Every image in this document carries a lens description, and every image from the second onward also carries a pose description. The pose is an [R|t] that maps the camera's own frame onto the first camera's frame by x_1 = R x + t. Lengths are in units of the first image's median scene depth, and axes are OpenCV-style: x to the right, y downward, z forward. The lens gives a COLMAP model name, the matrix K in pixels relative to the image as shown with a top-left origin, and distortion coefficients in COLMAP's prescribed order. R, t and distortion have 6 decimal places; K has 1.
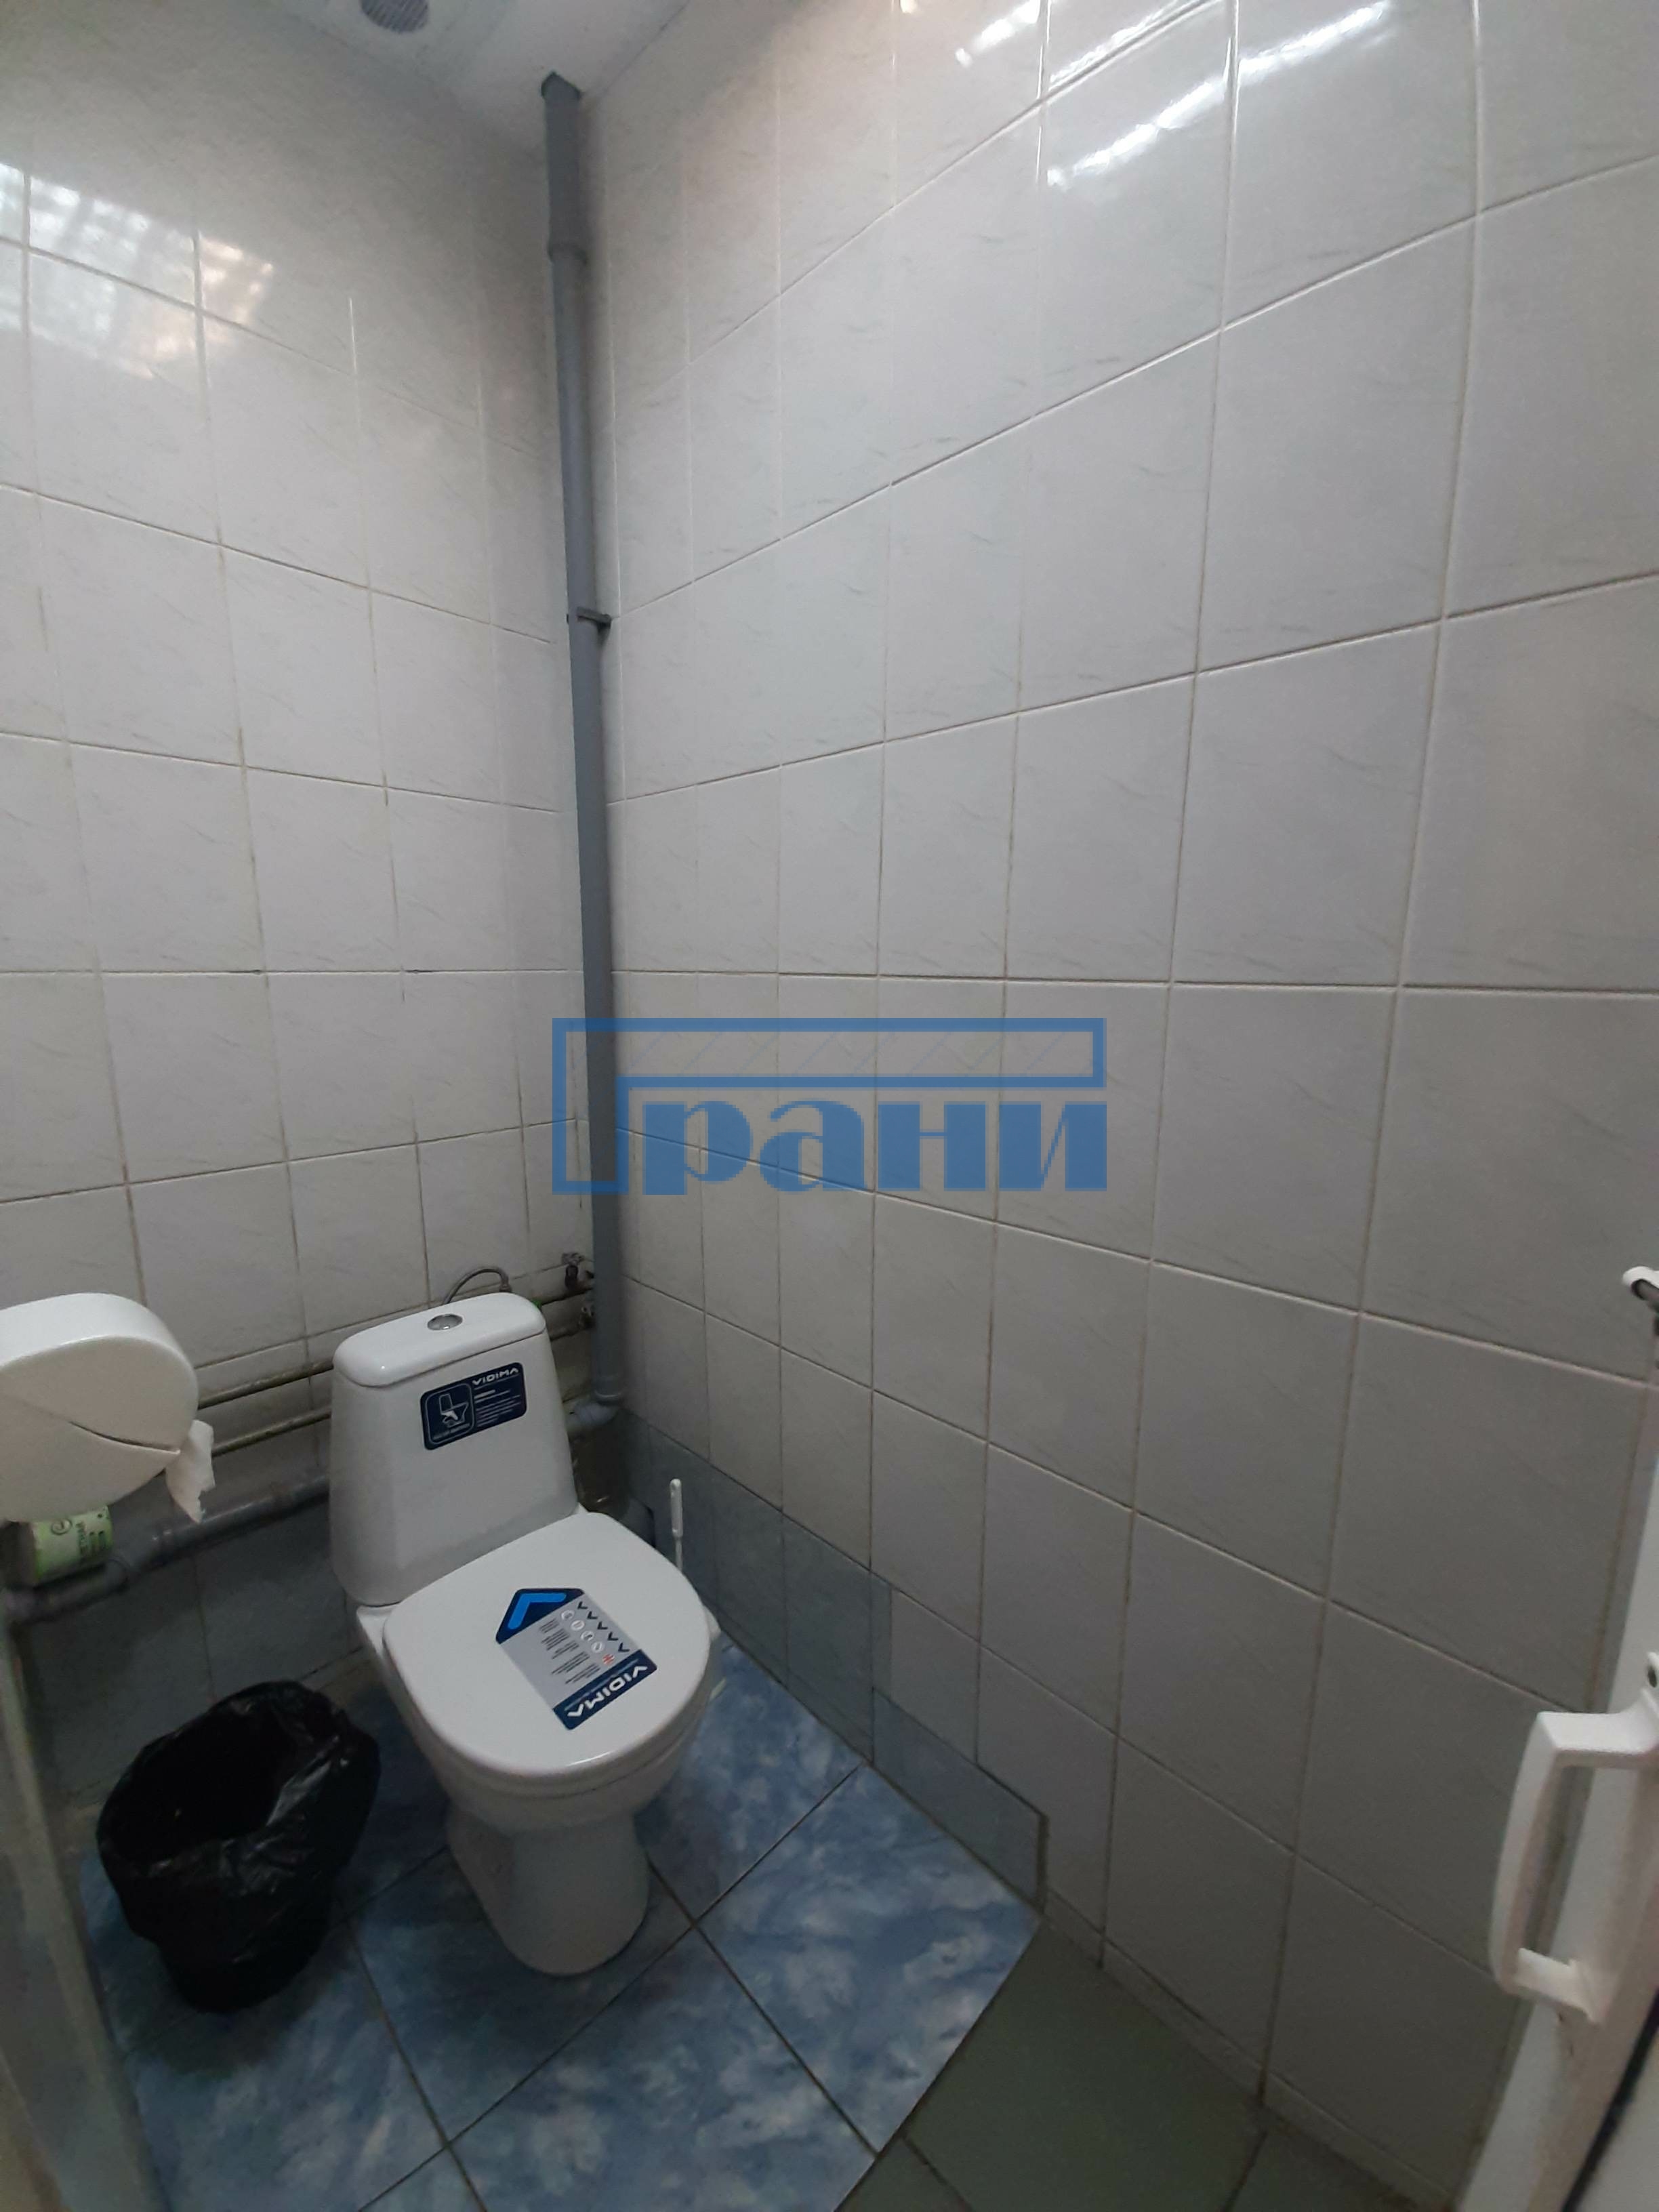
lens RADIAL K [[877.0, 0, 829.5], [0, 877.0, 1106.0], [0, 0, 1]] dist [0.021067, -0.015669]
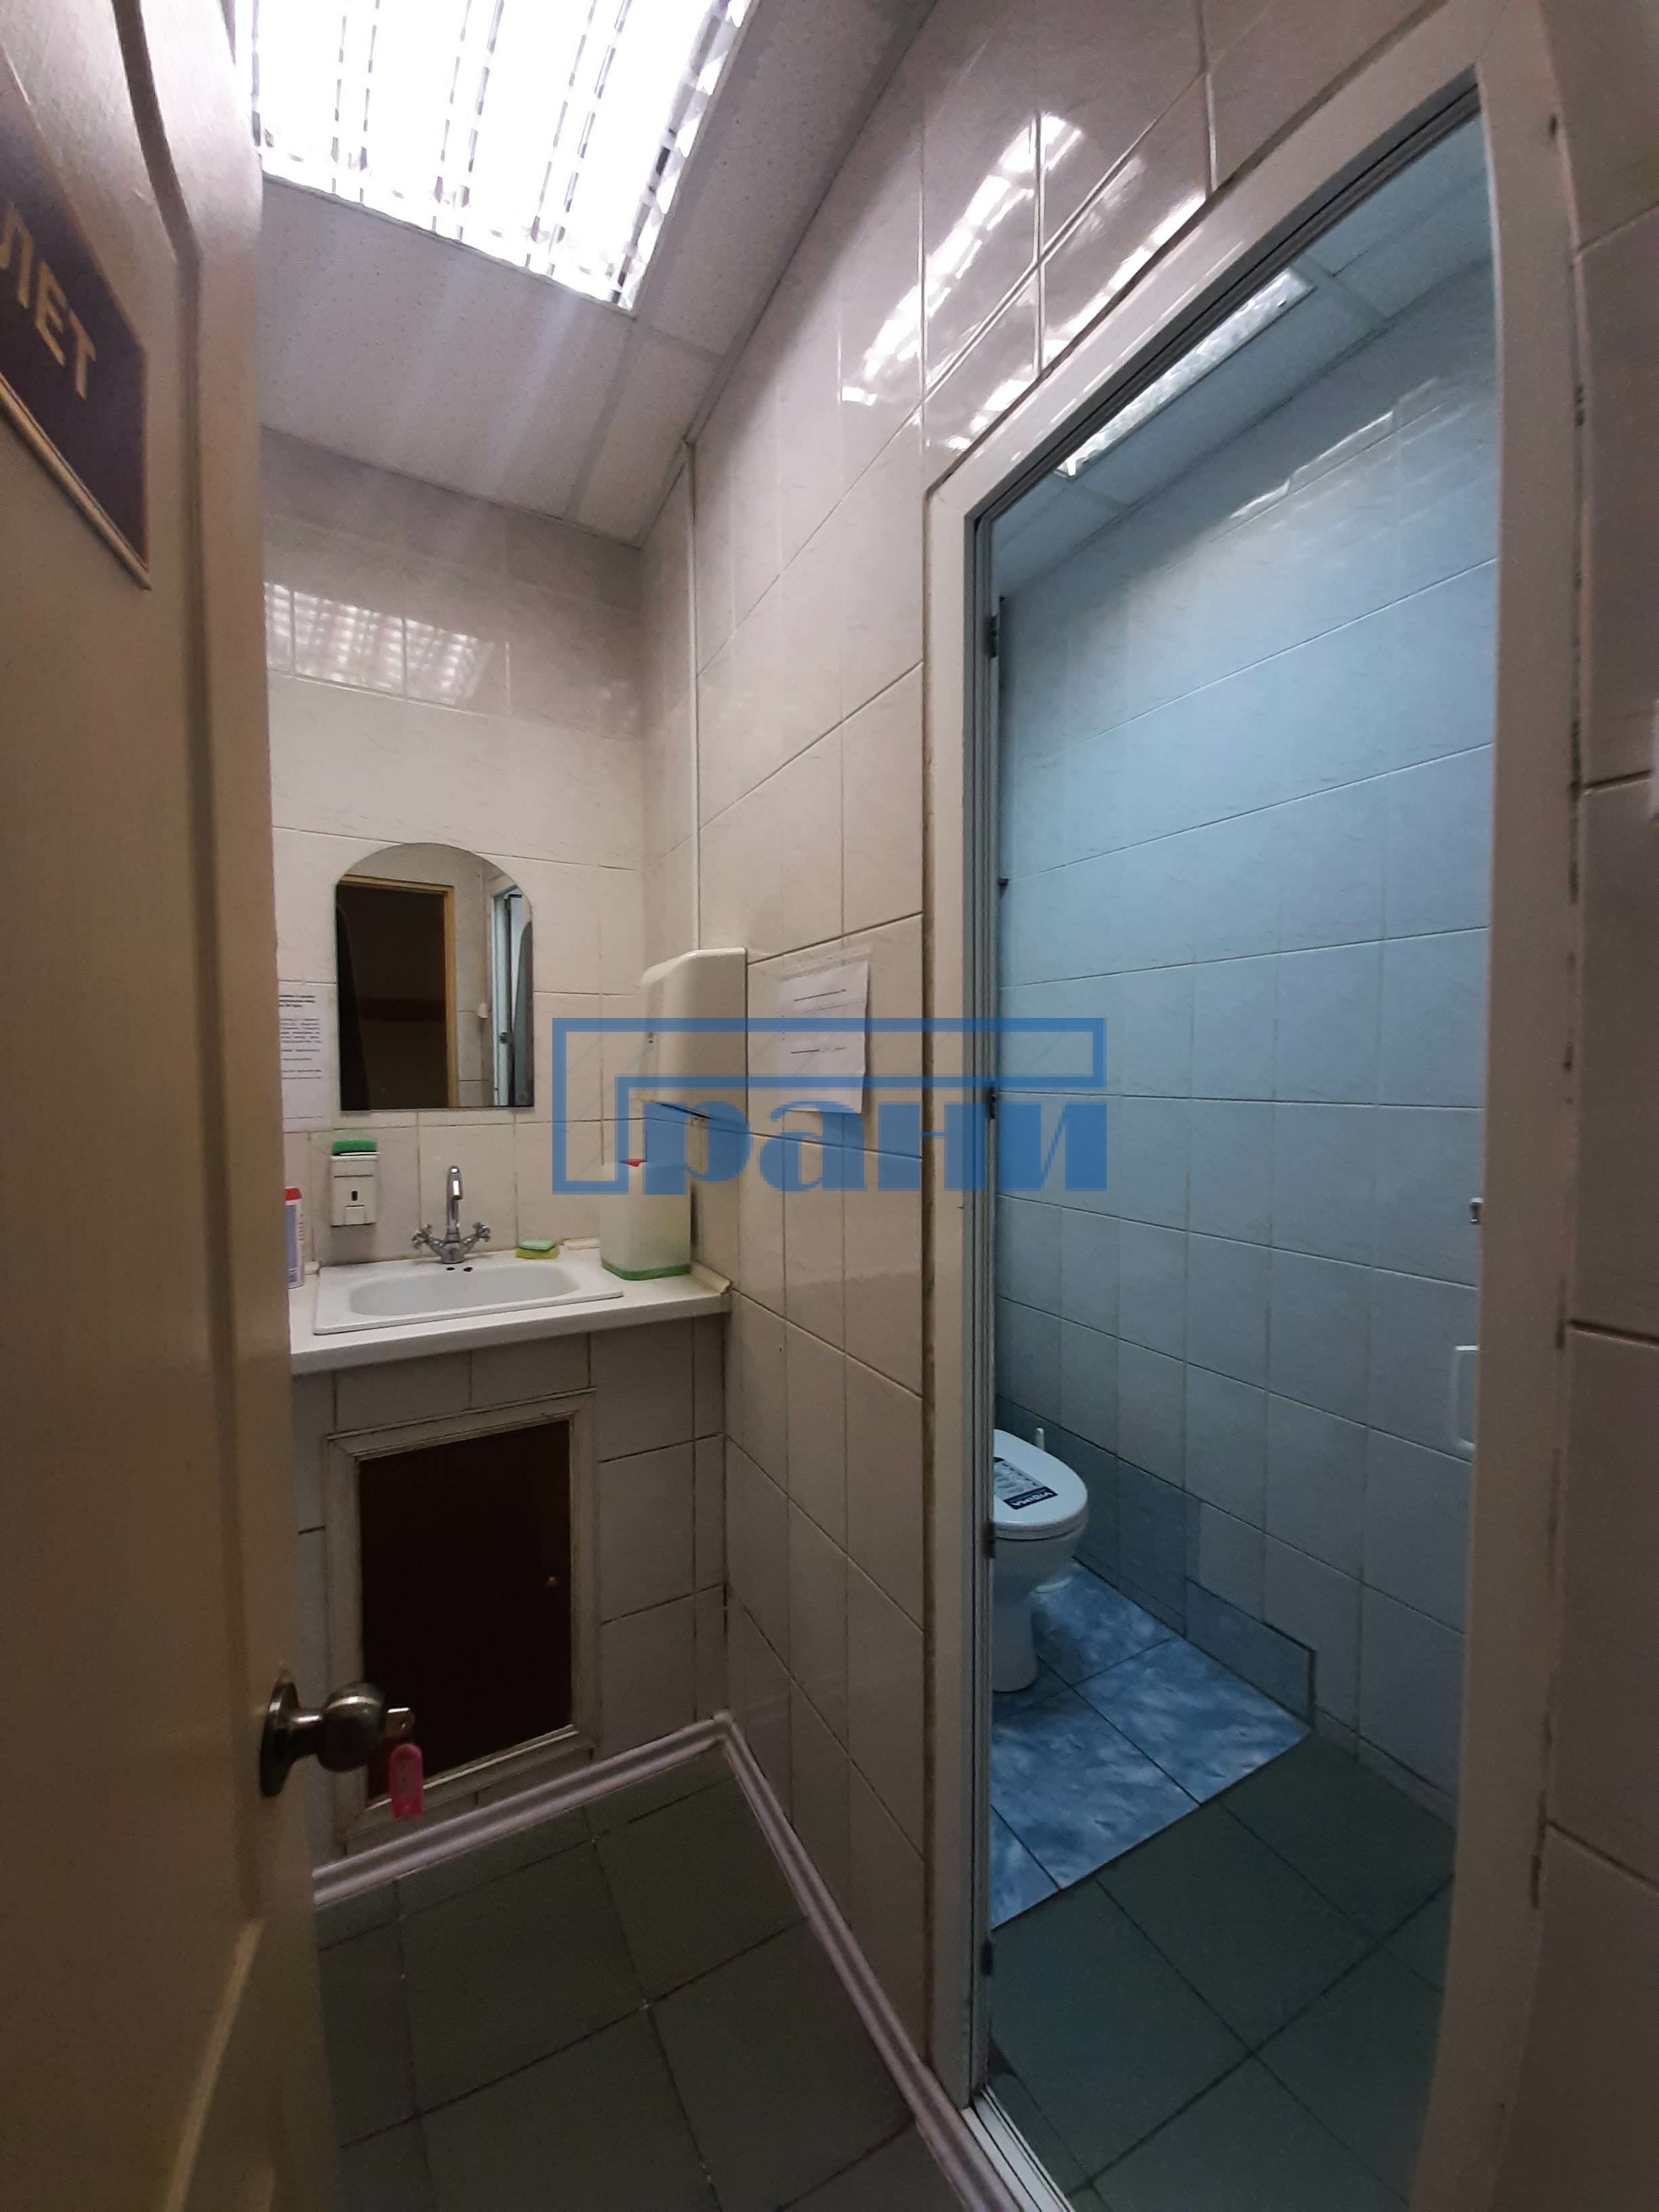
lens RADIAL K [[877.0, 0, 829.5], [0, 877.0, 1106.0], [0, 0, 1]] dist [0.021067, -0.015669]
pose [[0.958339, 0.007509, -0.285535, -0.121584], [-0.041995, 0.992495, -0.114848, 0.085976], [0.282530, 0.122054, 0.951462, -0.765184]]
